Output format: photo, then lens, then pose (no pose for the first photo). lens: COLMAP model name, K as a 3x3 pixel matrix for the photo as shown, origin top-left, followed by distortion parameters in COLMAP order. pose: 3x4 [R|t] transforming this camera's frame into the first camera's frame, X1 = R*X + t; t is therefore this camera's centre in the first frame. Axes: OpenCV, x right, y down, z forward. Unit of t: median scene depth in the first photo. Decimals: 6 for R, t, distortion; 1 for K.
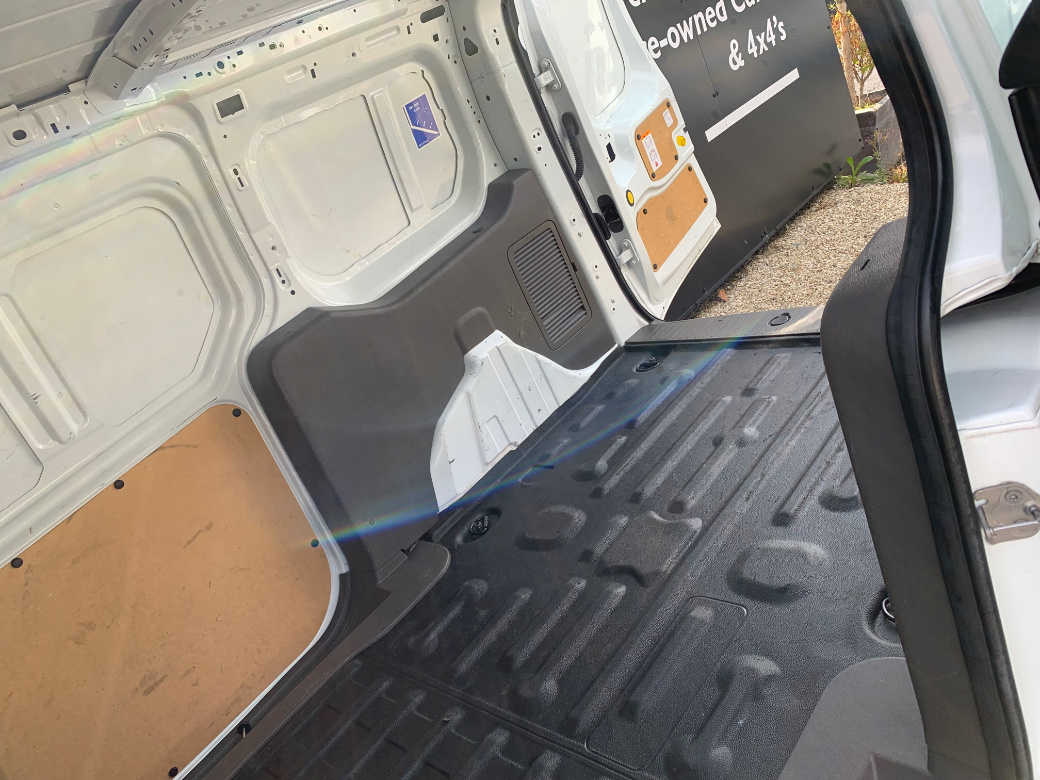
lens RADIAL K [[794.2, 0, 517.7], [0, 794.2, 386.1], [0, 0, 1]] dist [0.039142, -0.020145]
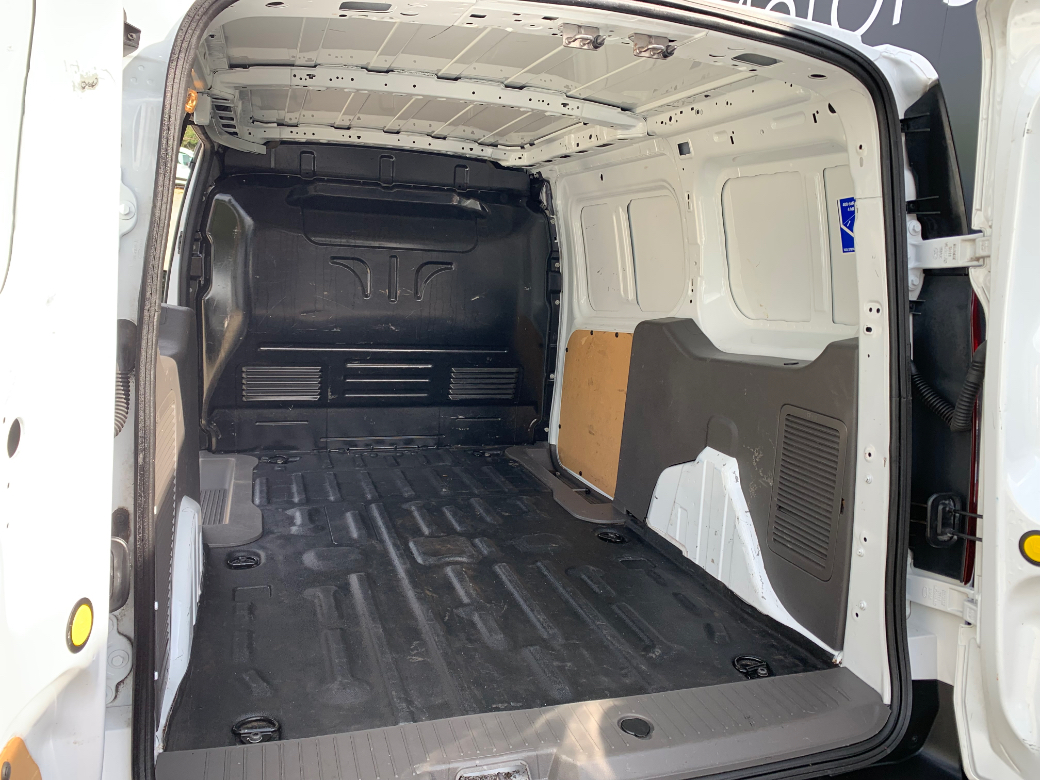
lens RADIAL K [[794.2, 0, 520.0], [0, 794.2, 392.4], [0, 0, 1]] dist [0.039142, -0.020145]
pose [[-0.463658, 0.510455, -0.724194, 0.826121], [-0.211049, 0.730206, 0.649814, -0.782555], [0.860511, 0.454132, -0.230835, 1.161552]]
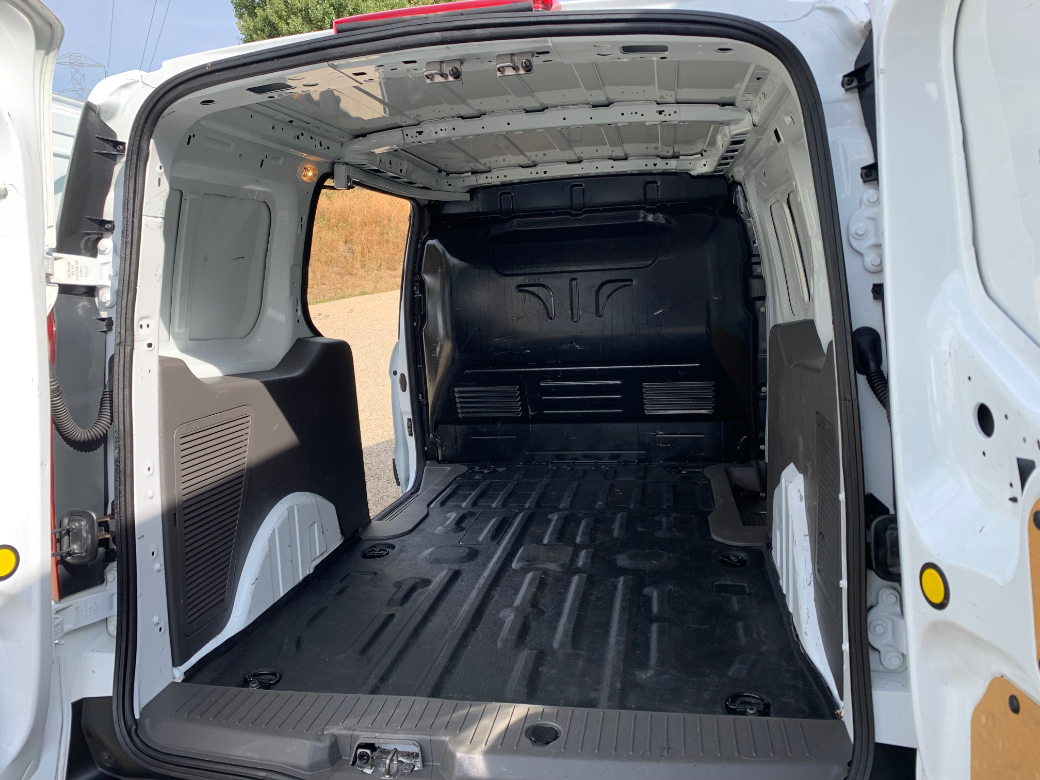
lens RADIAL K [[794.2, 0, 503.2], [0, 794.2, 388.6], [0, 0, 1]] dist [0.039142, -0.020145]
pose [[-0.750329, 0.504474, -0.427214, 0.575285], [0.137362, 0.751125, 0.645711, -0.822103], [0.646636, 0.425812, -0.632887, 1.539111]]
